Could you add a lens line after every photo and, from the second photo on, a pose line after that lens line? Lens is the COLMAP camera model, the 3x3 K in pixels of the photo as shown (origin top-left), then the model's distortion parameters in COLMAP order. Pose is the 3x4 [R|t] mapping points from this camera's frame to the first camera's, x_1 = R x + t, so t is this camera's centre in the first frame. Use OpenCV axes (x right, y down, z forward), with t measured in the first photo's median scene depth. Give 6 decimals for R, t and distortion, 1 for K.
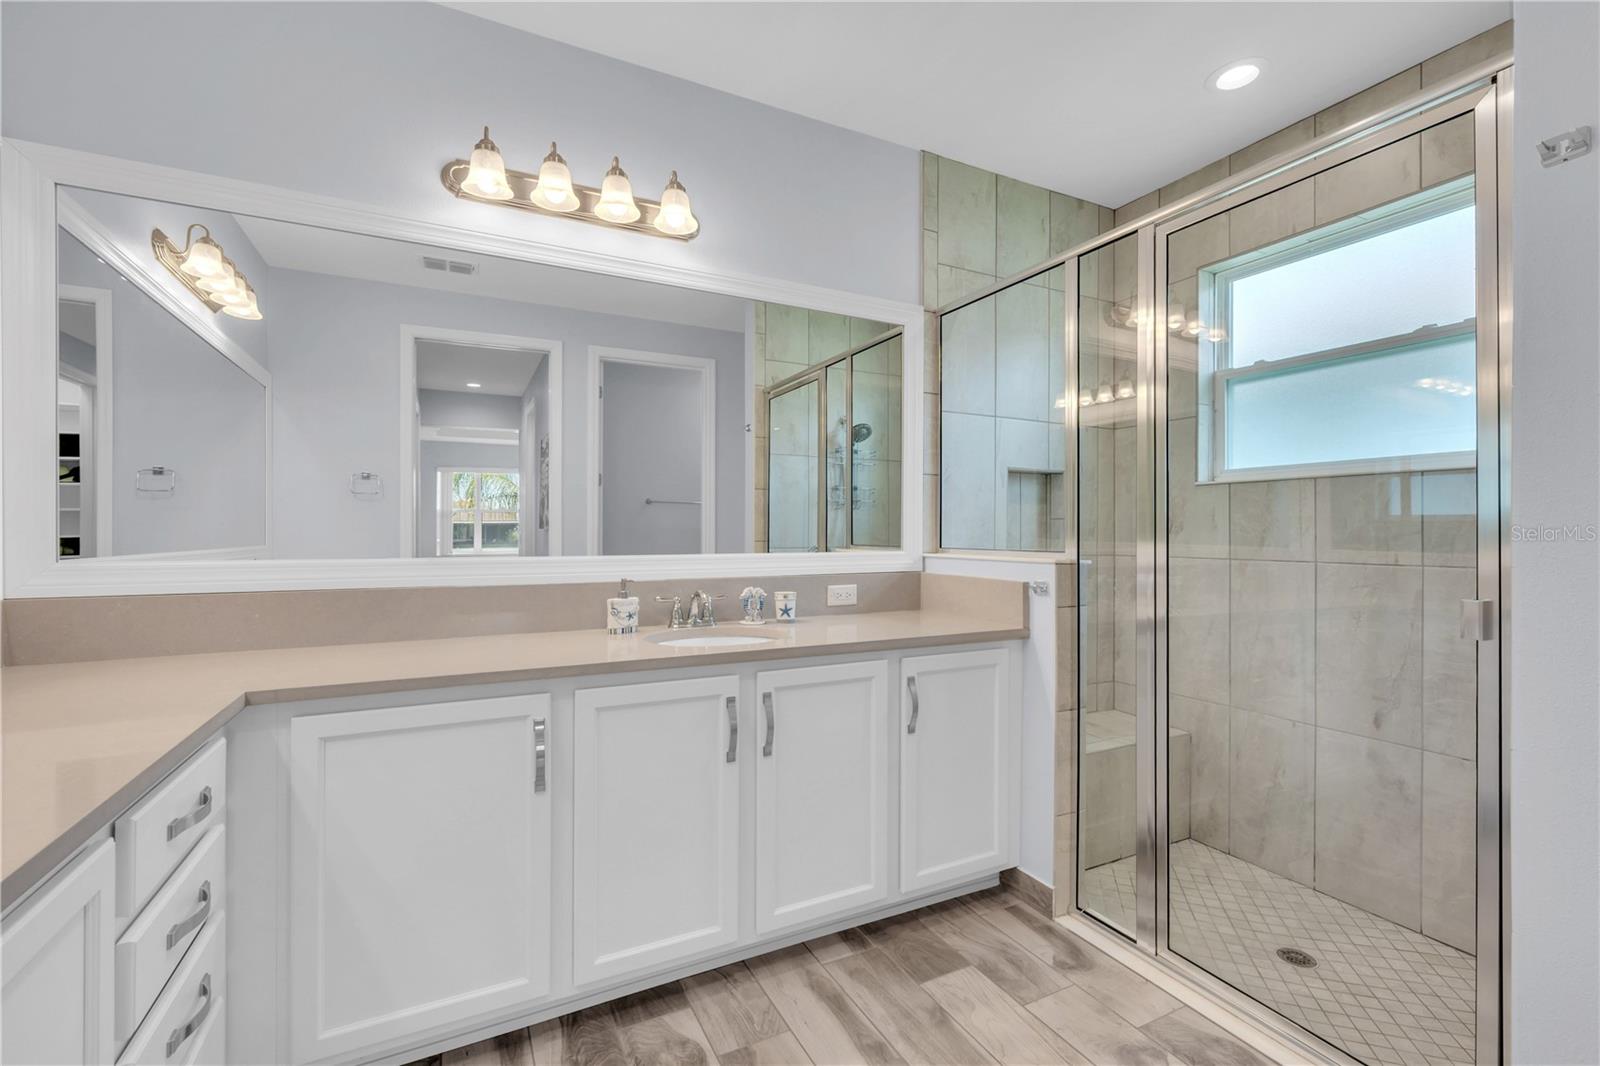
lens RADIAL K [[678.0, 0, 795.1], [0, 678.0, 533.3], [0, 0, 1]] dist [0.000257, -0.000289]
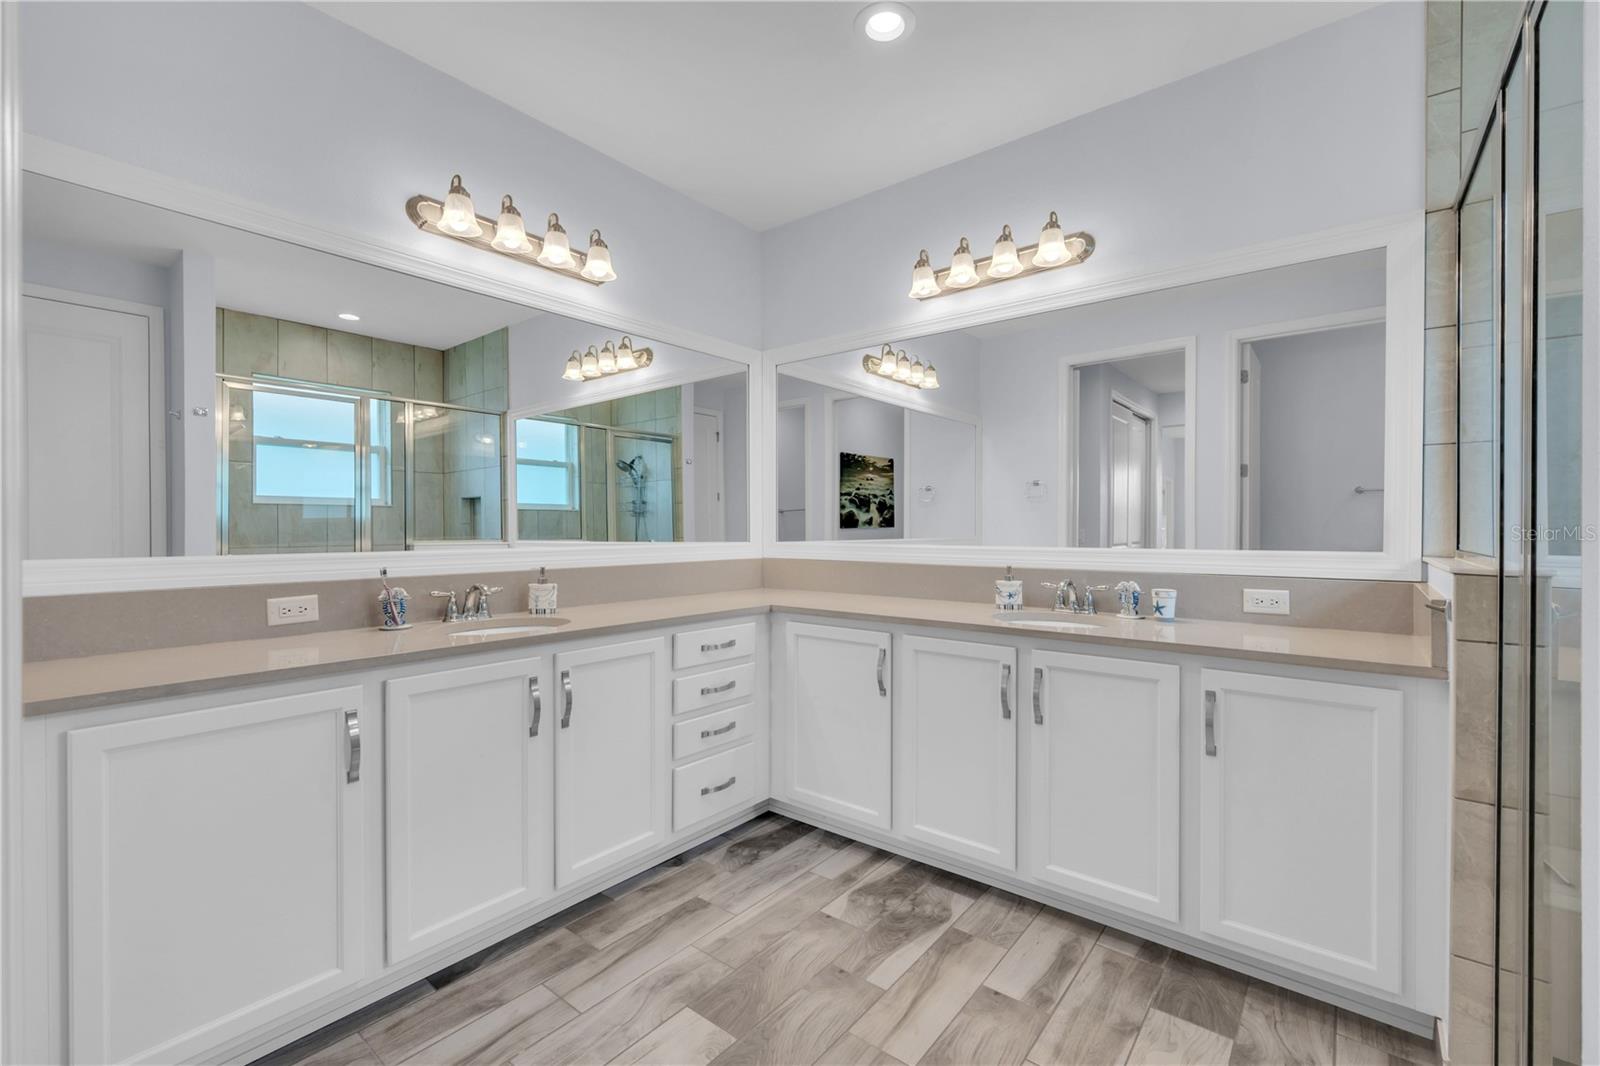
lens RADIAL K [[678.0, 0, 795.1], [0, 678.0, 531.8], [0, 0, 1]] dist [0.000257, -0.000289]
pose [[0.408815, 0.004023, -0.912608, 0.759695], [0.000599, 0.999989, 0.004676, -0.000069], [0.912617, -0.002458, 0.408808, 0.149459]]
